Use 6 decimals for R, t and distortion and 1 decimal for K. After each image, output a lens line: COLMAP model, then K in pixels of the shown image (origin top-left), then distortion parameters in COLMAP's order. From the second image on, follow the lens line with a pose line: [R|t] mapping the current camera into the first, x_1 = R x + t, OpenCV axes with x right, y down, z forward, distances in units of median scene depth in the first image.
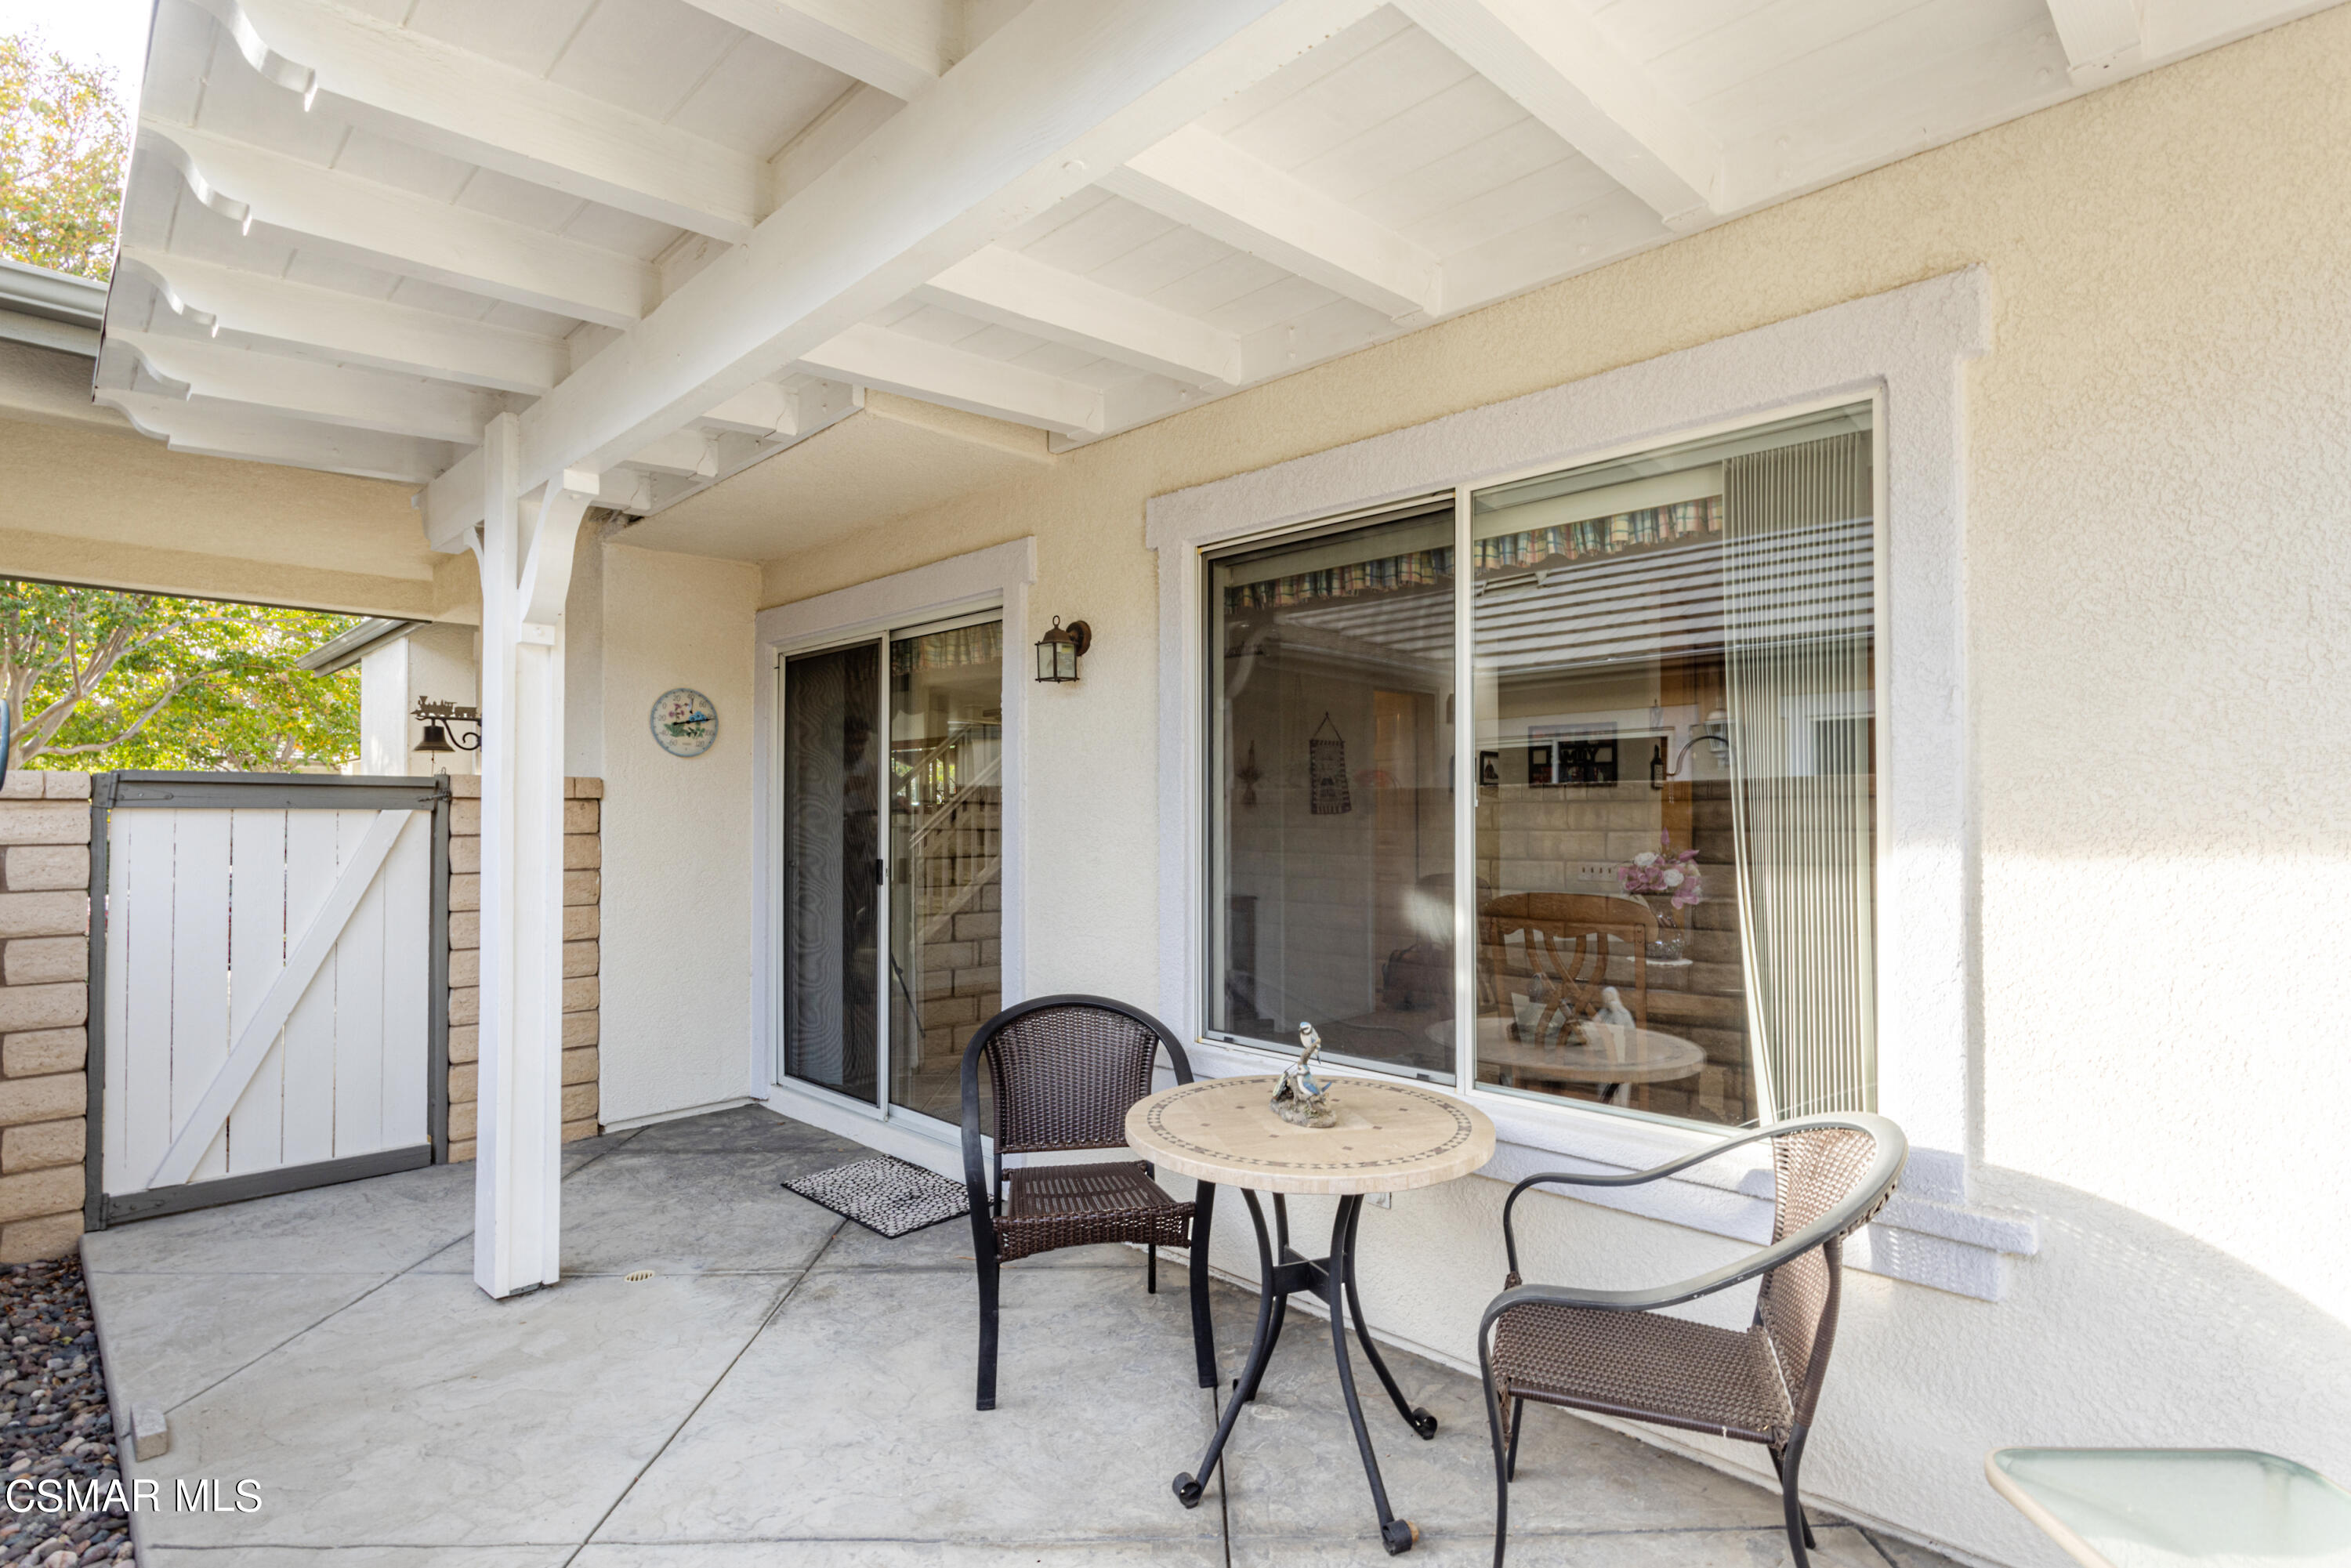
lens RADIAL K [[1143.8, 0, 1165.3], [0, 1143.8, 793.1], [0, 0, 1]] dist [-0.002156, 0.000081]
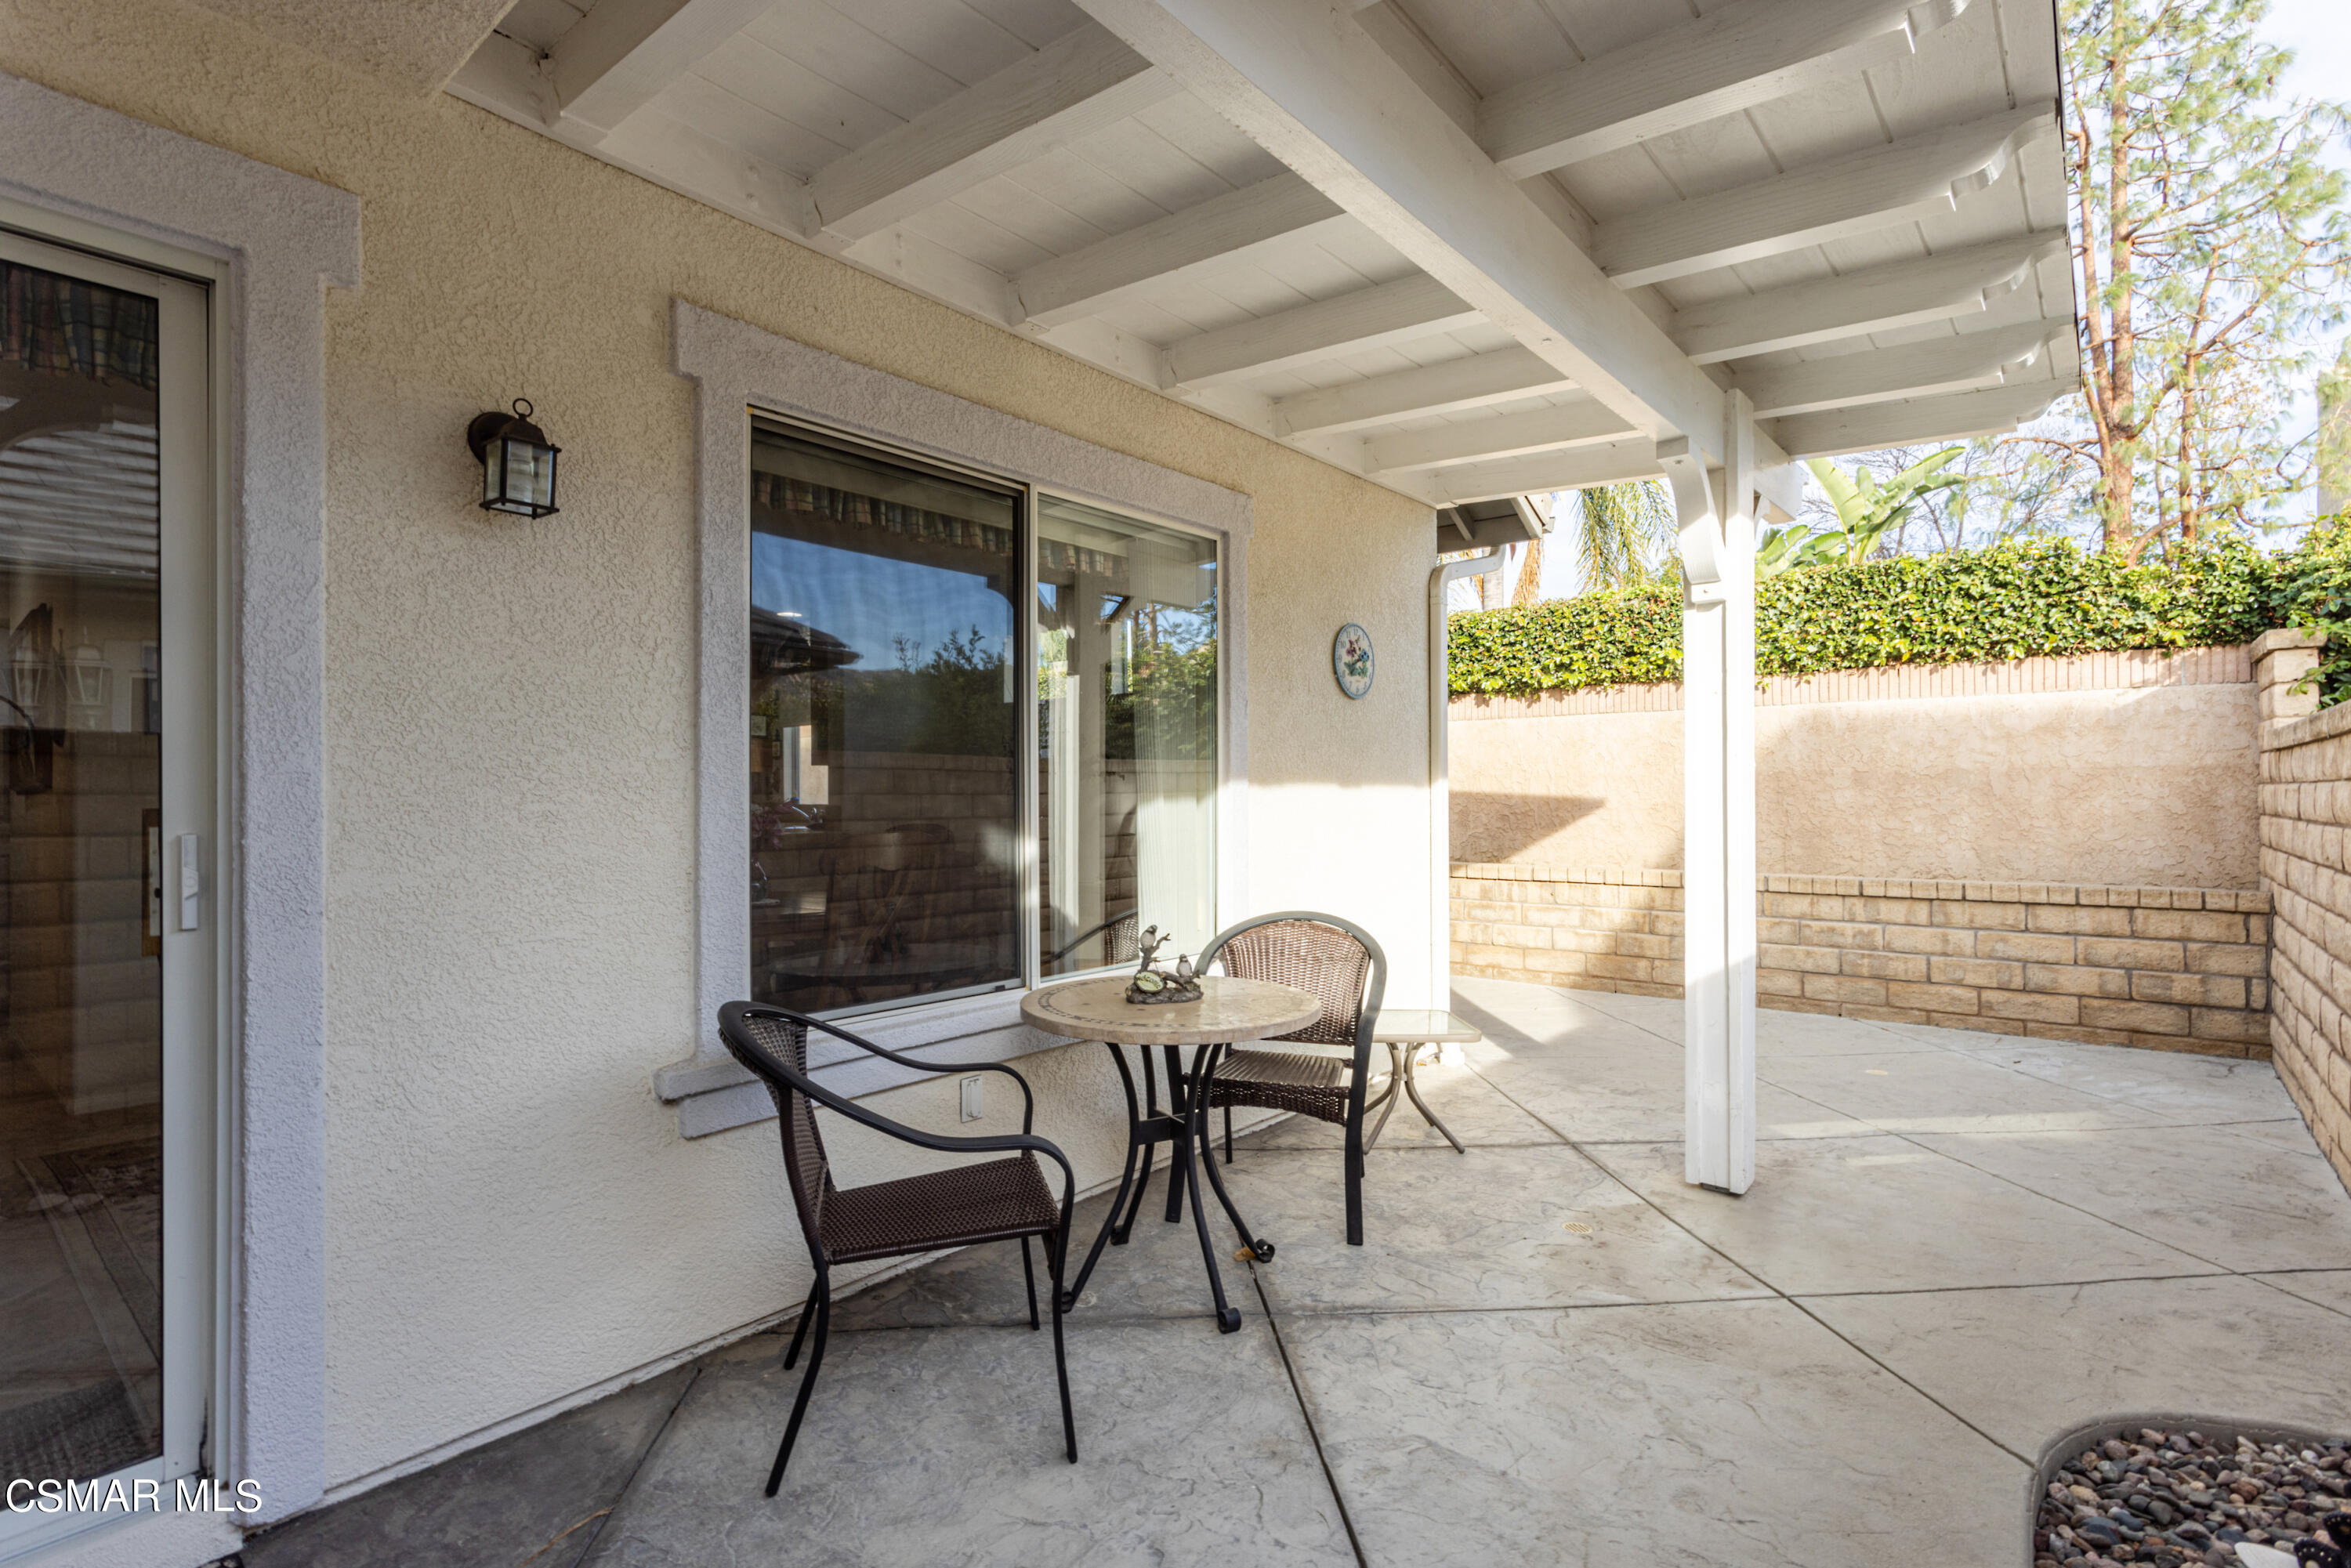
lens RADIAL K [[1143.8, 0, 1167.5], [0, 1143.8, 790.2], [0, 0, 1]] dist [-0.002156, 0.000081]
pose [[-0.099994, 0.011206, 0.994925, -0.906369], [-0.013017, 0.999836, -0.012570, 0.060231], [-0.994903, -0.014208, -0.099832, 0.932884]]
